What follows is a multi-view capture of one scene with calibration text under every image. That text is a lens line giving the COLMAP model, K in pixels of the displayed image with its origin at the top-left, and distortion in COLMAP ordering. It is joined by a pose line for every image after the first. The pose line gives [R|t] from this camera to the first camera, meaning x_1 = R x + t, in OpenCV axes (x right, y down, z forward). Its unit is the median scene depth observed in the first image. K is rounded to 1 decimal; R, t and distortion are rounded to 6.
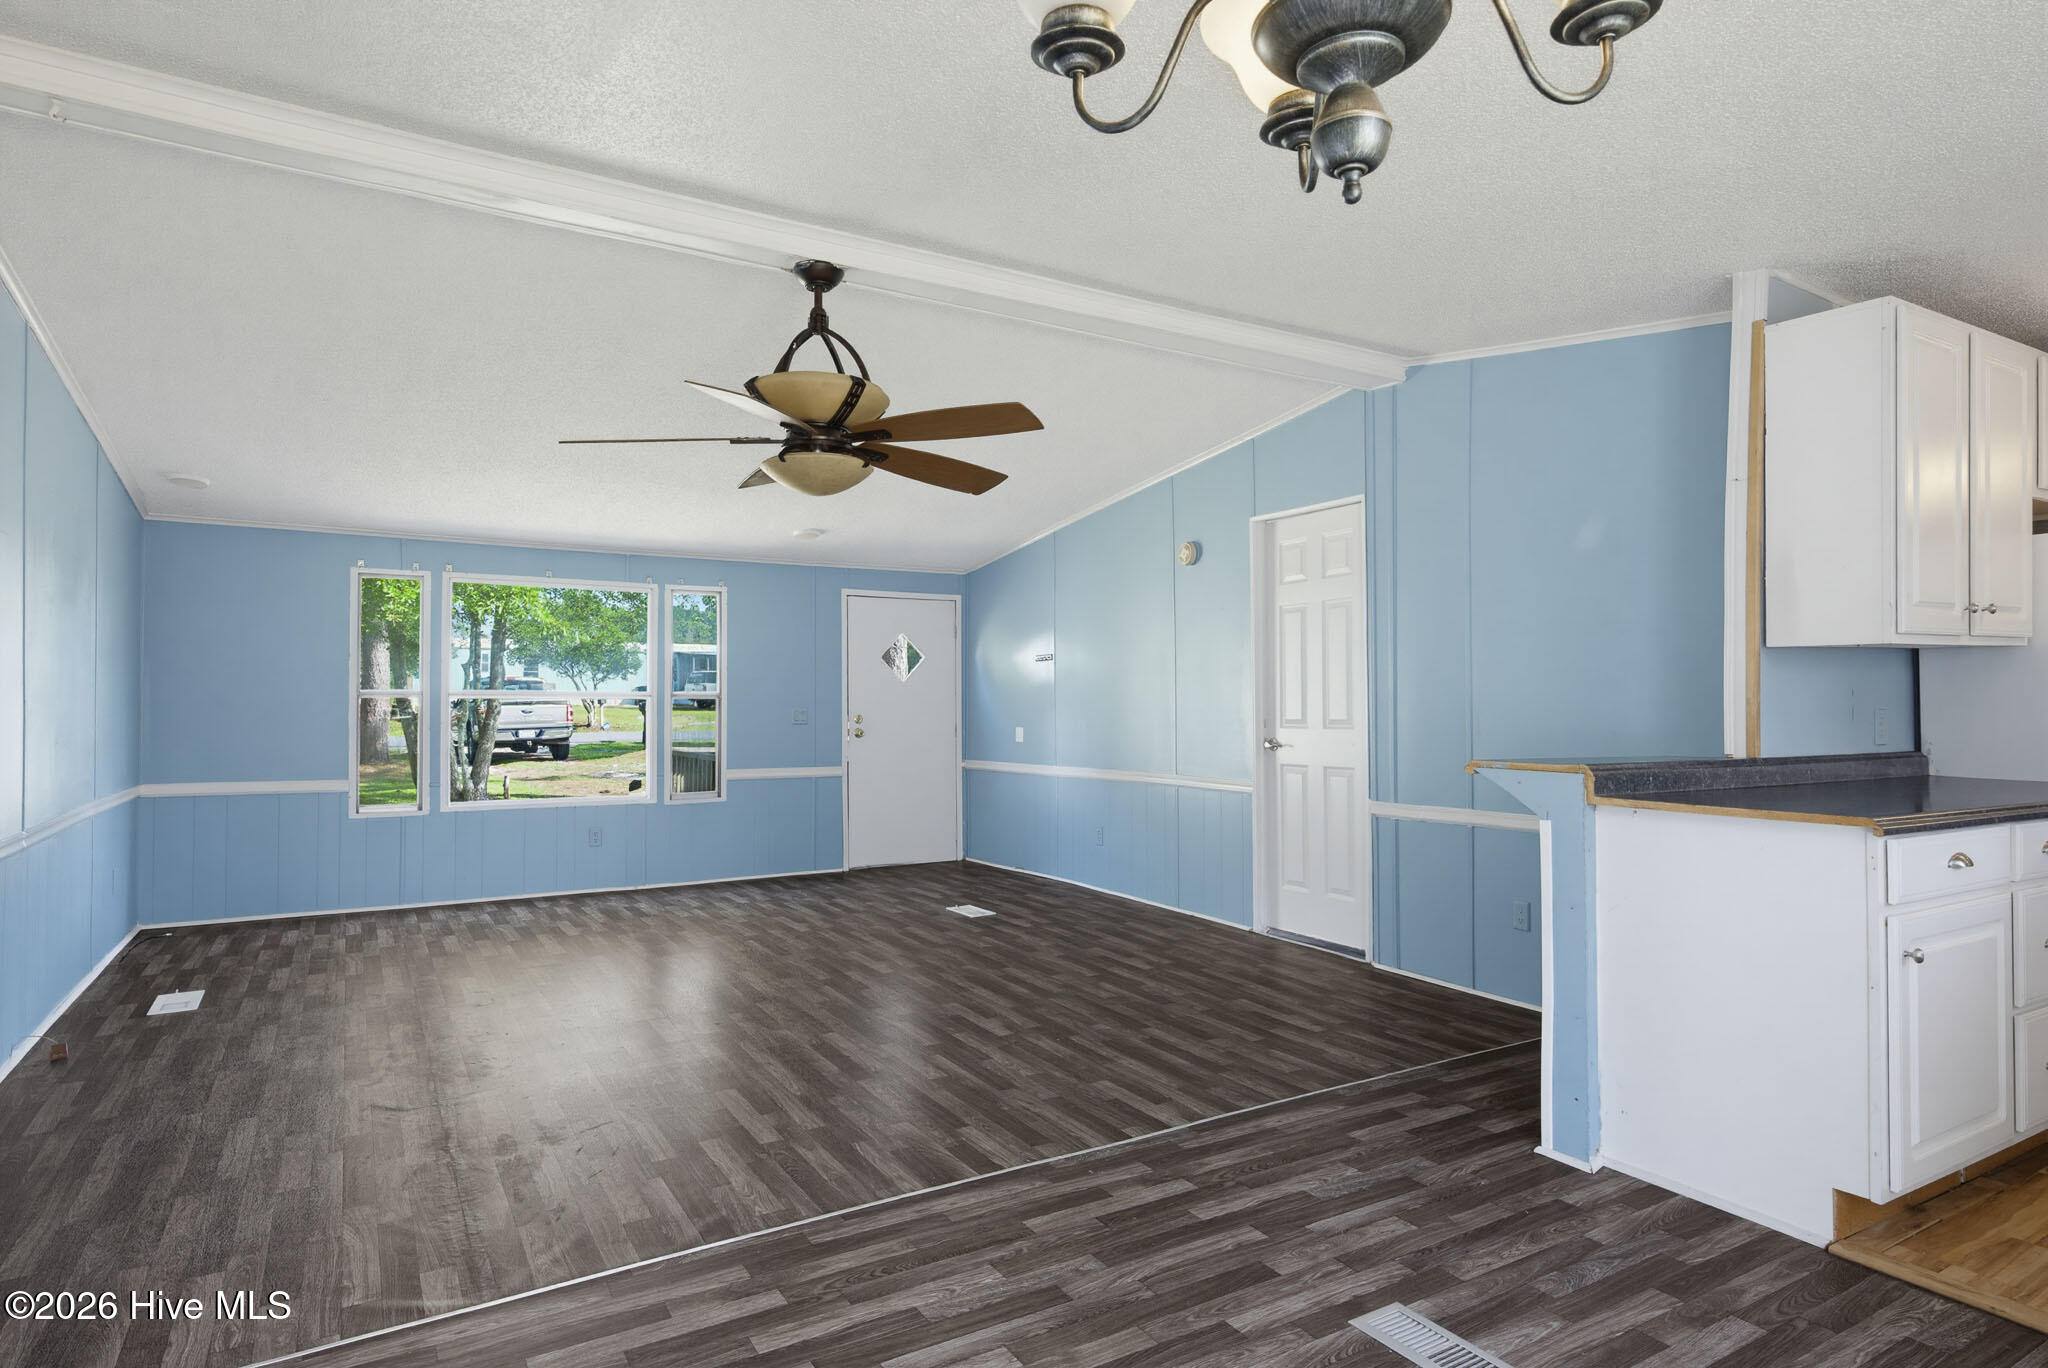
lens RADIAL K [[1138.4, 0, 1023.2], [0, 1138.4, 703.3], [0, 0, 1]] dist [-0.003881, 0.006642]
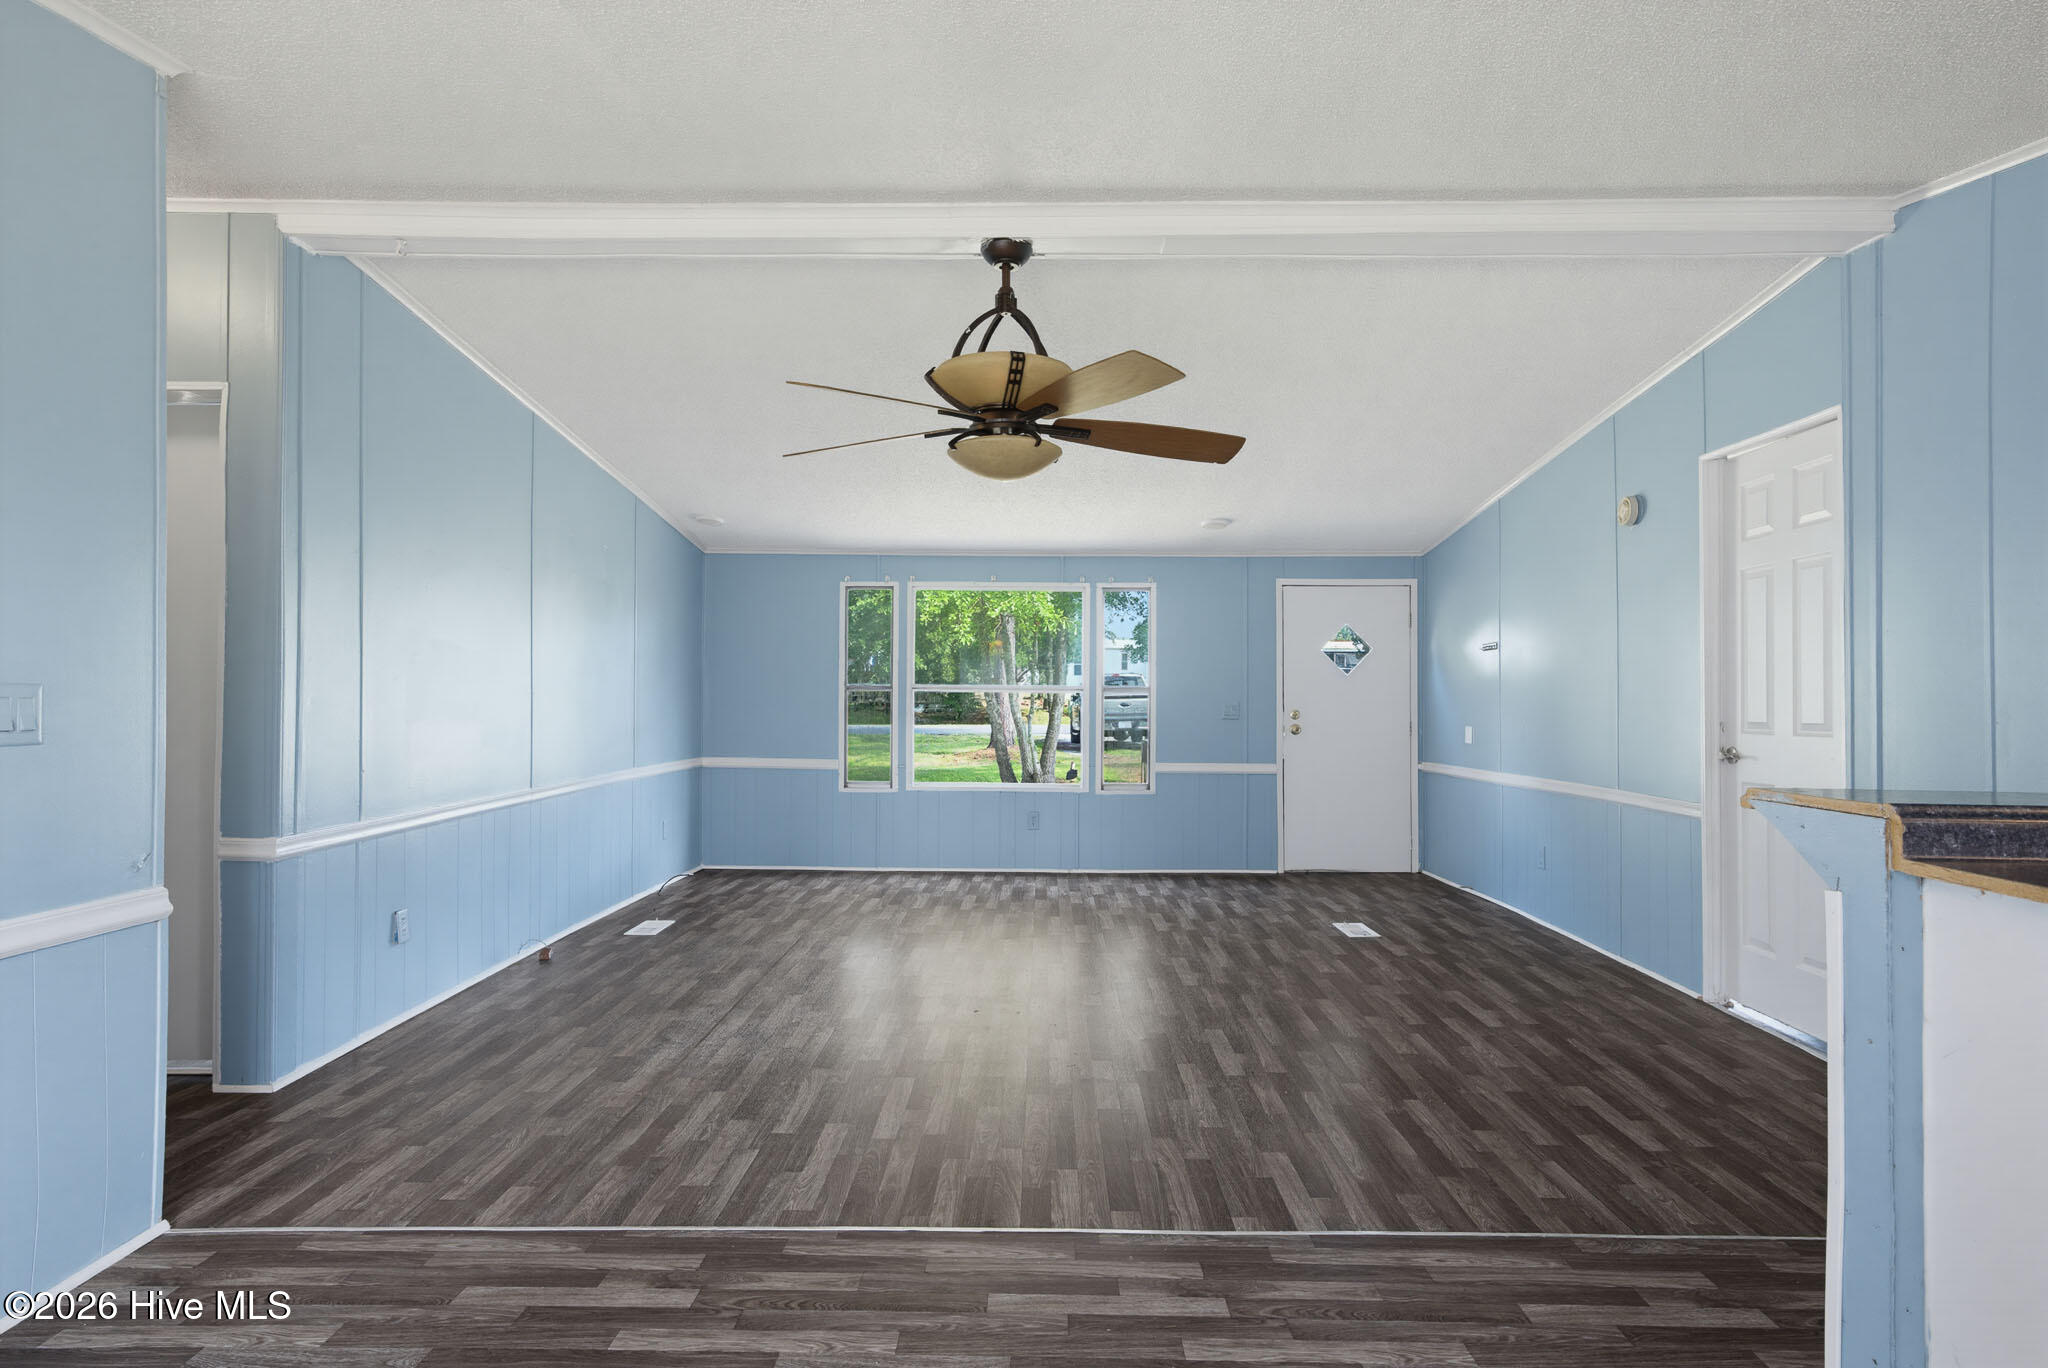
lens RADIAL K [[1113.3, 0, 1020.7], [0, 1113.3, 684.4], [0, 0, 1]] dist [0.020502, -0.006956]
pose [[0.849650, 0.000247, -0.527347, 0.201321], [-0.007108, 0.999914, -0.010984, 0.000935], [0.527300, 0.013081, 0.849579, 0.122242]]
